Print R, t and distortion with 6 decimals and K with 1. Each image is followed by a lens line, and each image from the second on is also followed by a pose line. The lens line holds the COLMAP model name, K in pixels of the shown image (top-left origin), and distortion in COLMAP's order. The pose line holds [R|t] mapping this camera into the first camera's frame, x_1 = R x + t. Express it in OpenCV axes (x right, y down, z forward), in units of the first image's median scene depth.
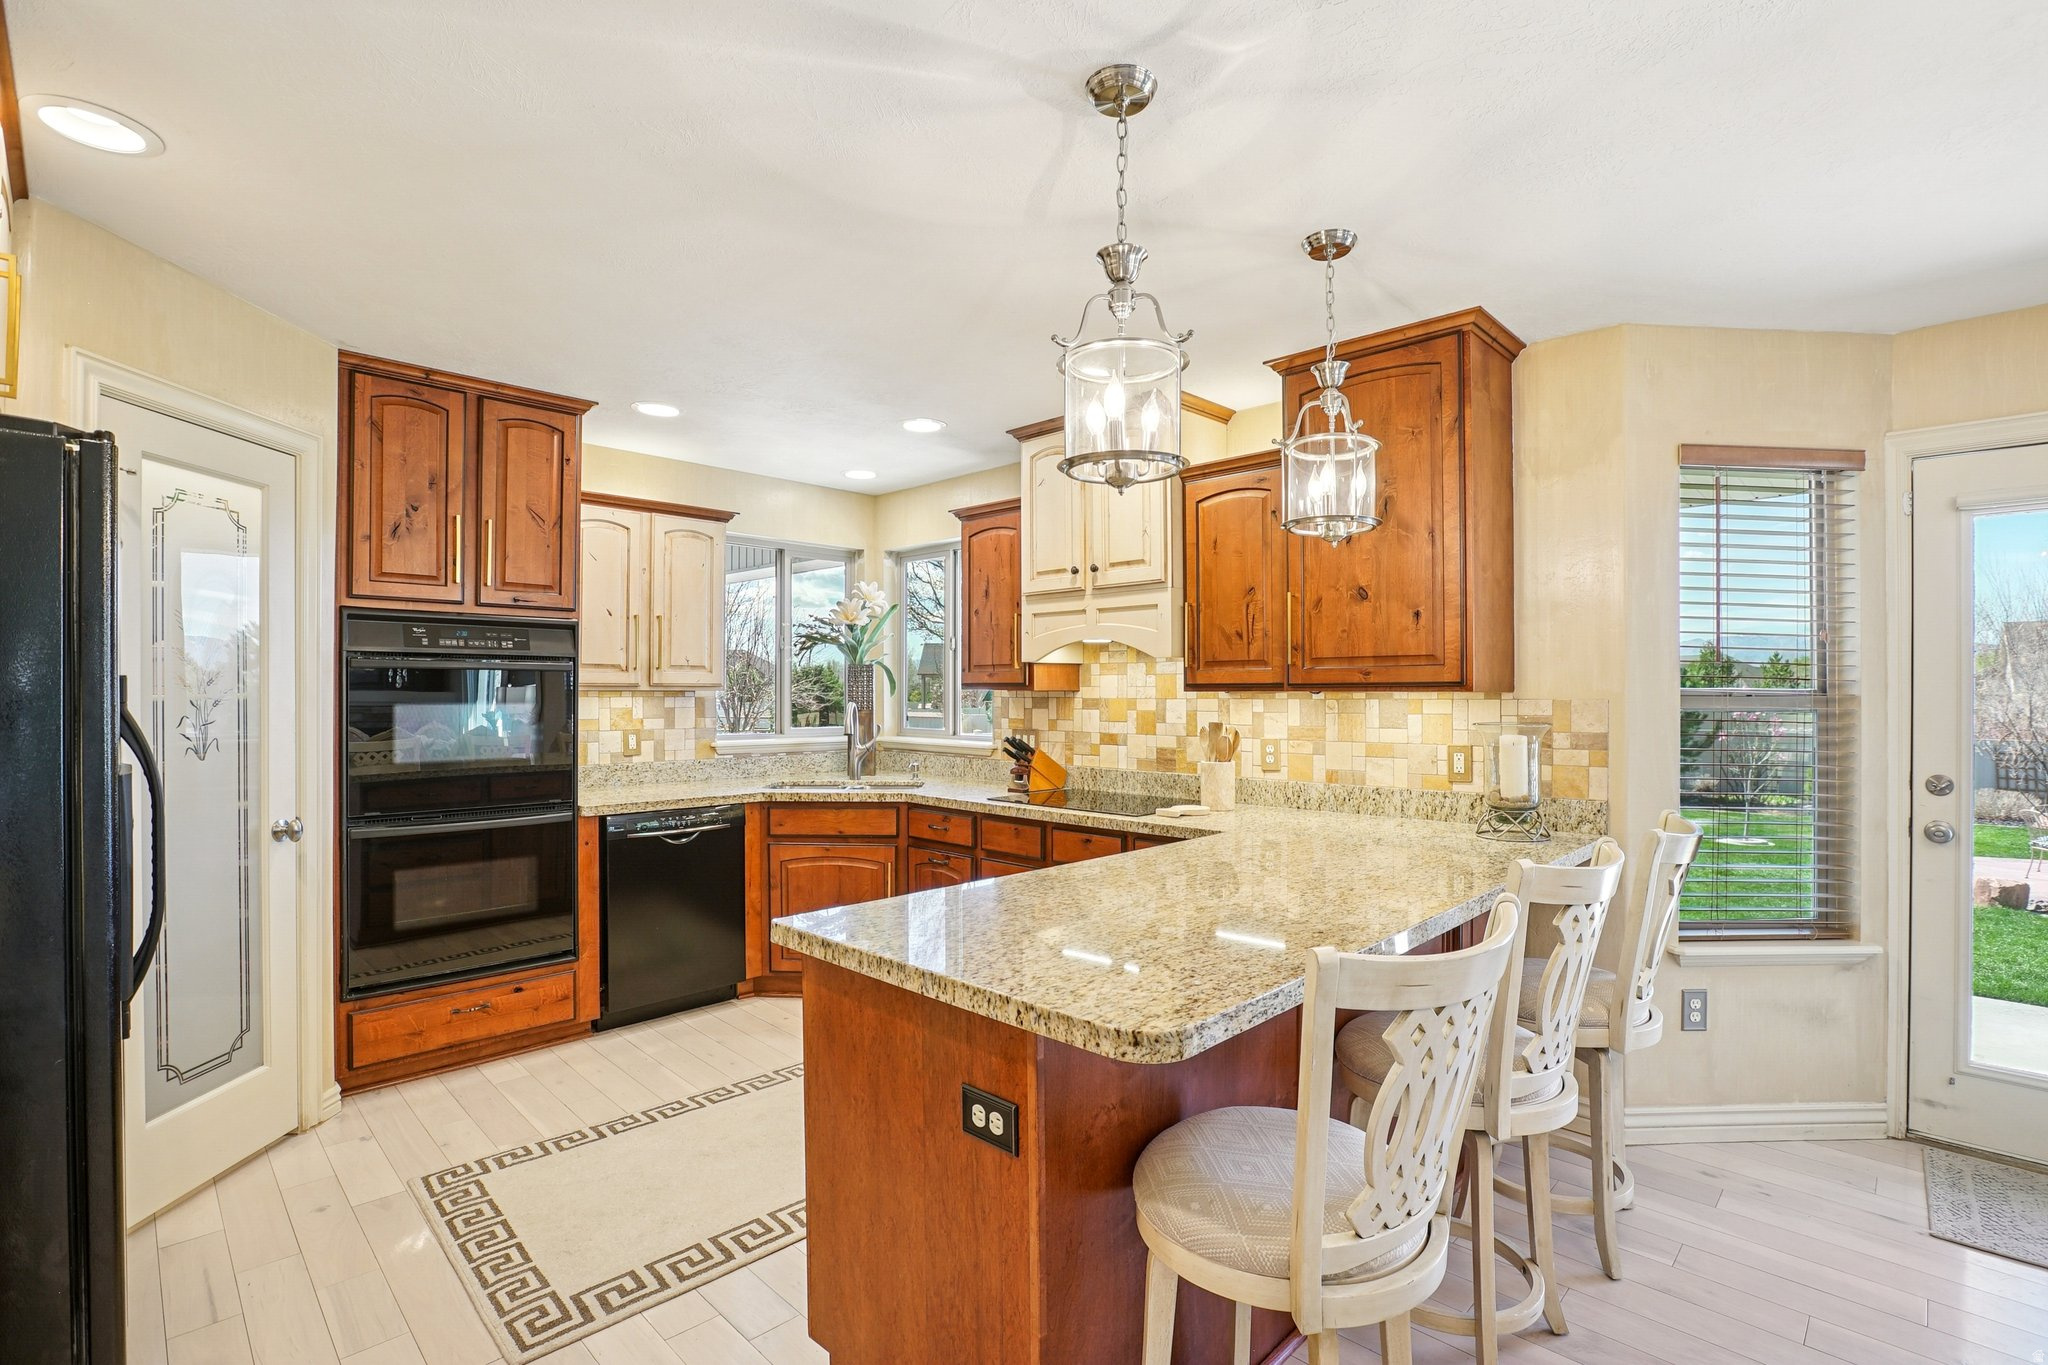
lens RADIAL K [[948.7, 0, 1034.9], [0, 948.7, 687.1], [0, 0, 1]] dist [-0.061490, 0.022251]
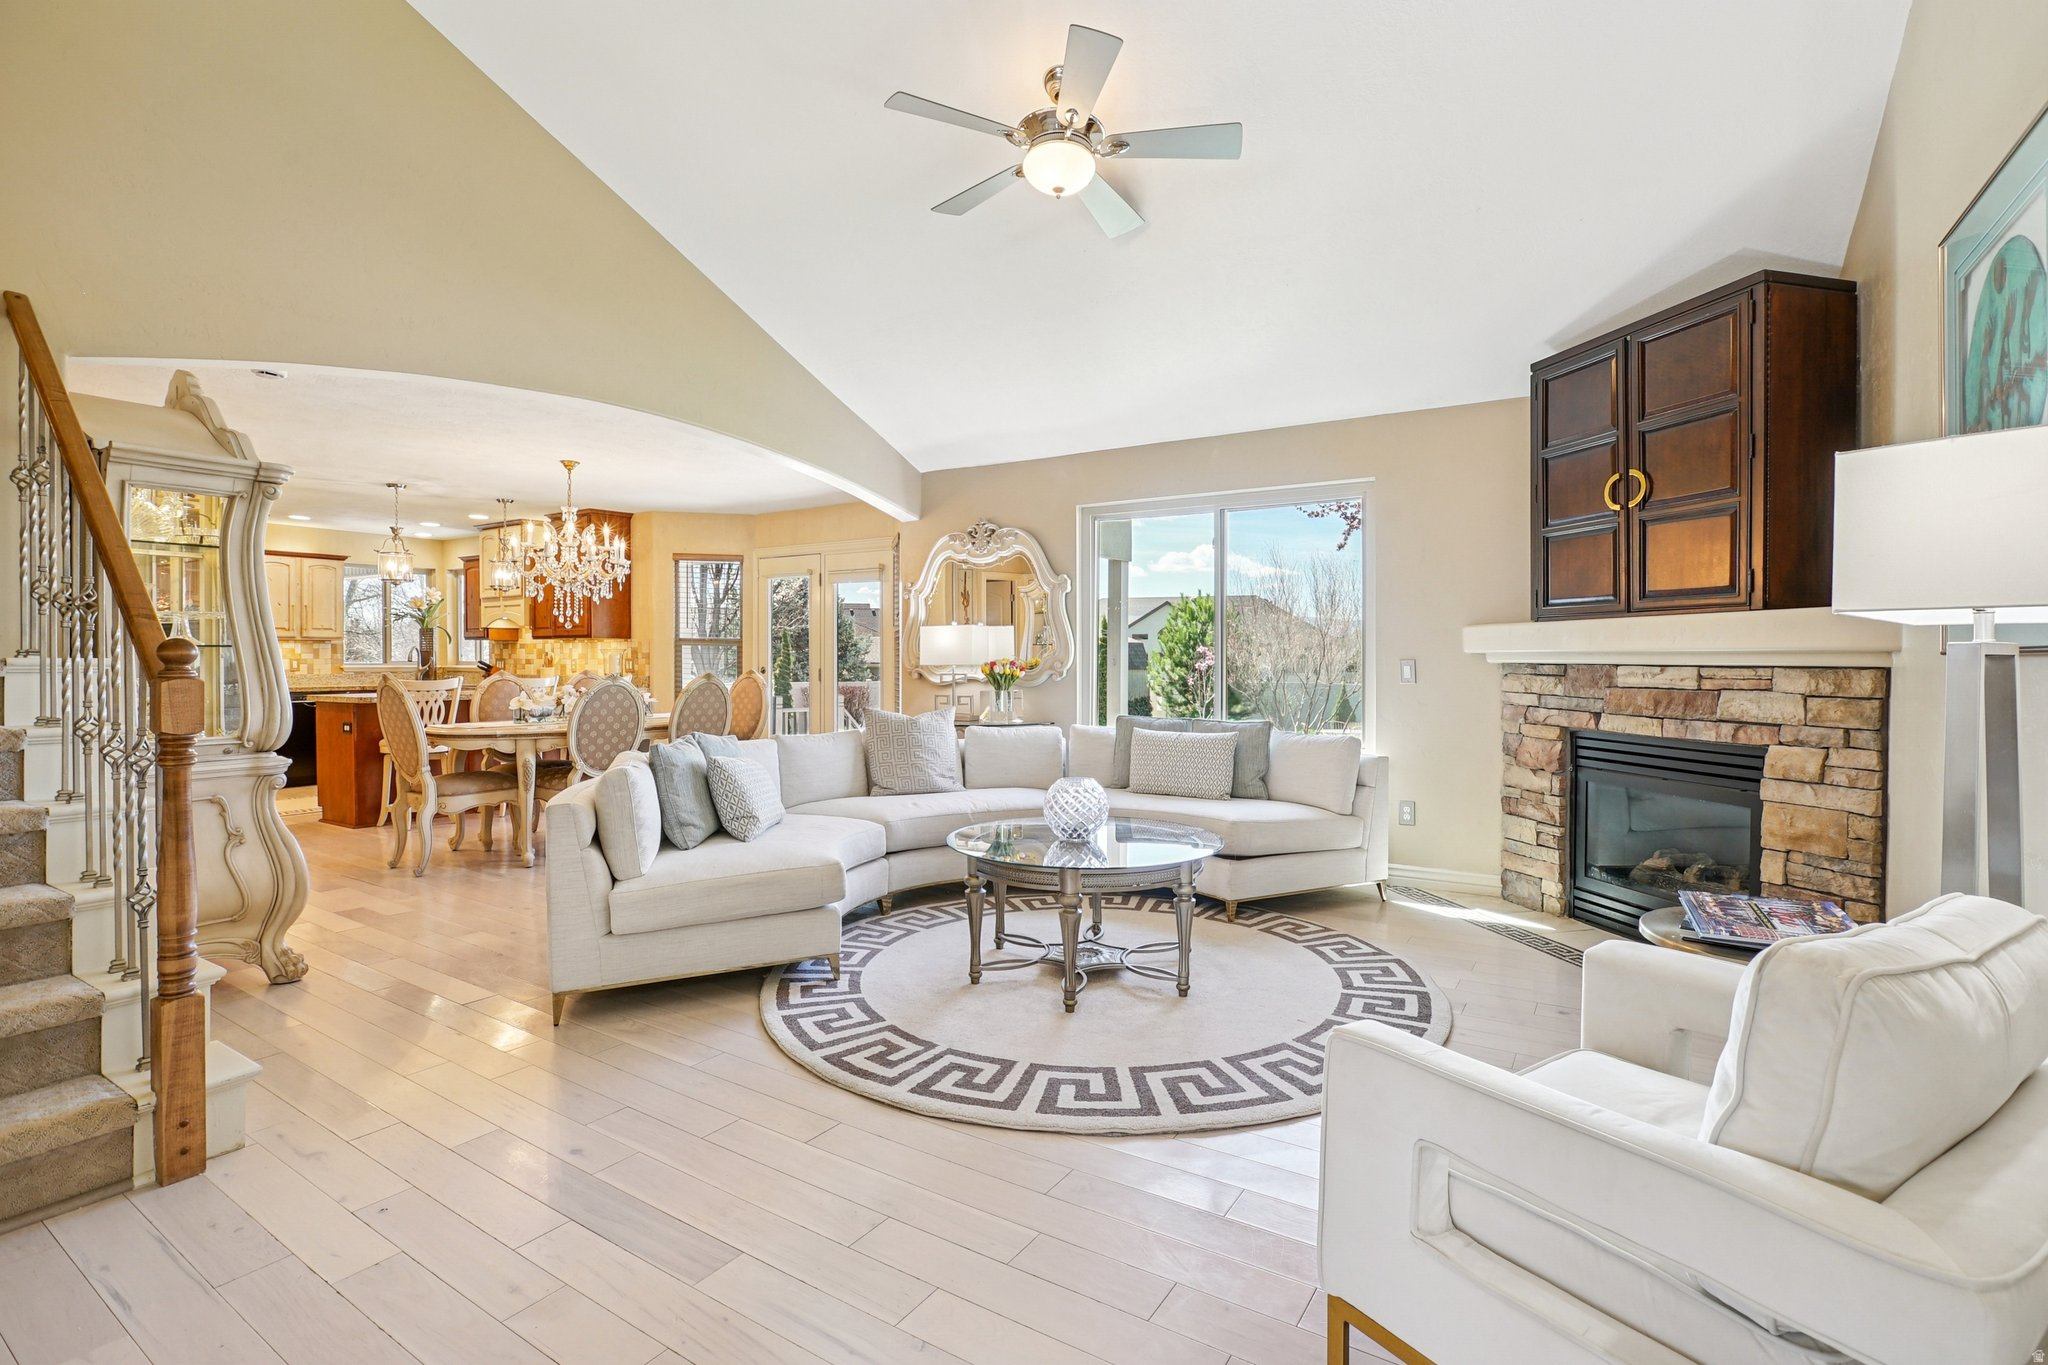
lens RADIAL K [[955.2, 0, 1043.6], [0, 955.2, 663.8], [0, 0, 1]] dist [-0.060276, 0.027624]
pose [[0.978044, -0.002302, 0.208386, 0.957660], [-0.000276, 0.999924, 0.012340, 0.037700], [-0.208398, -0.012126, 0.977969, -1.703308]]
